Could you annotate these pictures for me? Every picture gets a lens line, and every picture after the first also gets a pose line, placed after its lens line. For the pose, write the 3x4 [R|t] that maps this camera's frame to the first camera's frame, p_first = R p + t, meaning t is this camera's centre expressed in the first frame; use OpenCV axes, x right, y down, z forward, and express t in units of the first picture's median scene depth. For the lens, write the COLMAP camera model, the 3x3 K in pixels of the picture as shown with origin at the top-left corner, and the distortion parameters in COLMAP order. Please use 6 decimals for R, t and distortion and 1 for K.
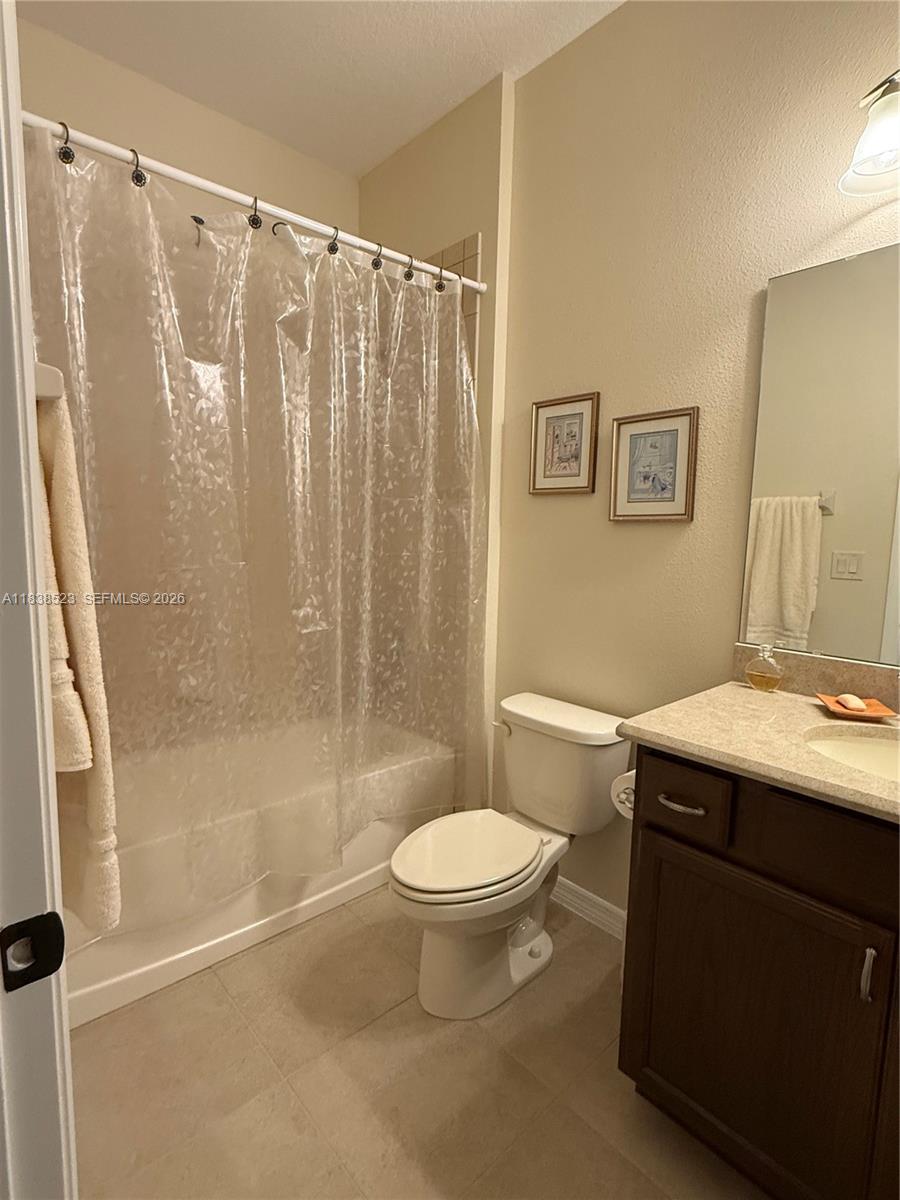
lens RADIAL K [[594.6, 0, 453.1], [0, 594.6, 599.3], [0, 0, 1]] dist [0.003772, -0.002657]
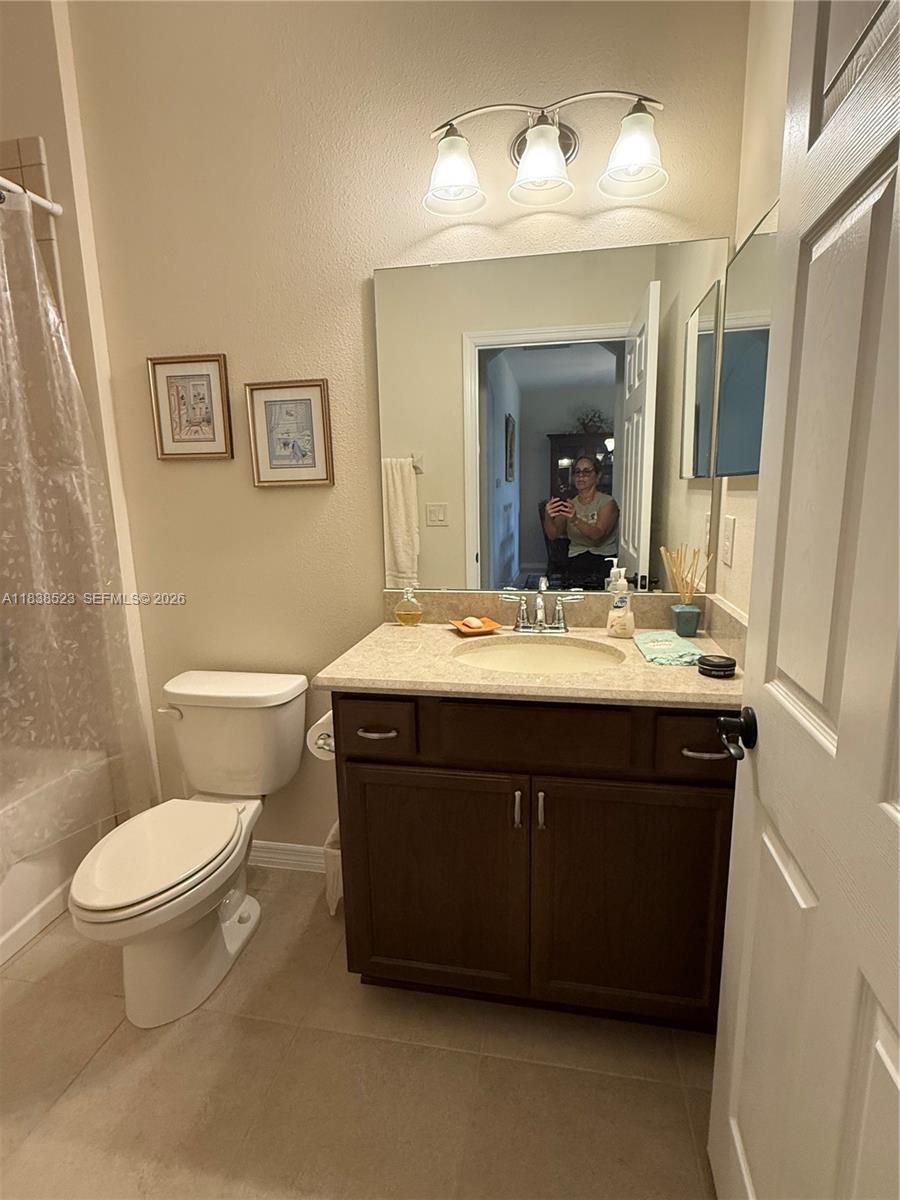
lens RADIAL K [[594.6, 0, 452.9], [0, 594.6, 600.9], [0, 0, 1]] dist [0.003772, -0.002657]
pose [[0.795058, -0.148819, 0.587993, -0.096282], [0.105127, 0.988571, 0.108056, -0.015361], [-0.597353, -0.024097, 0.801616, -0.016101]]
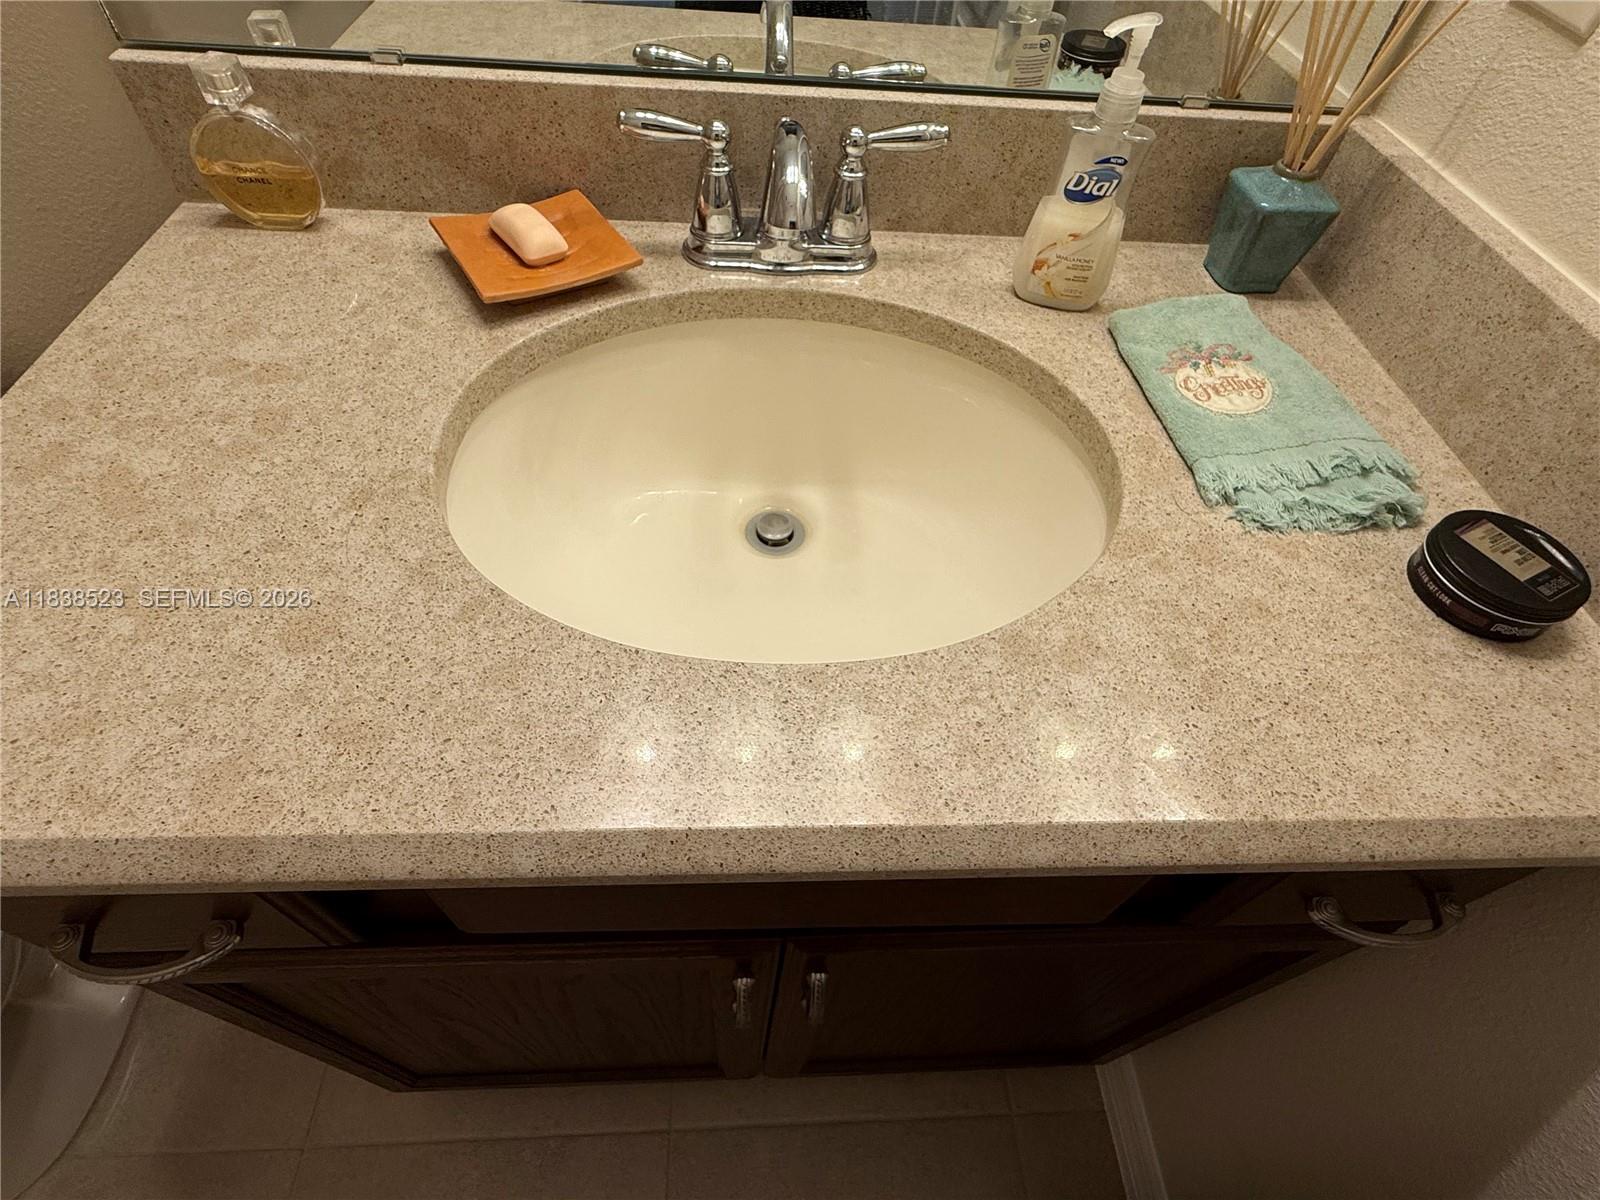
lens RADIAL K [[792.8, 0, 793.5], [0, 792.8, 603.8], [0, 0, 1]] dist [0.003772, -0.002657]
pose [[0.643813, -0.587930, 0.489739, 0.314303], [0.040458, 0.665288, 0.745490, -0.014152], [-0.764113, -0.460142, 0.452107, 0.434573]]
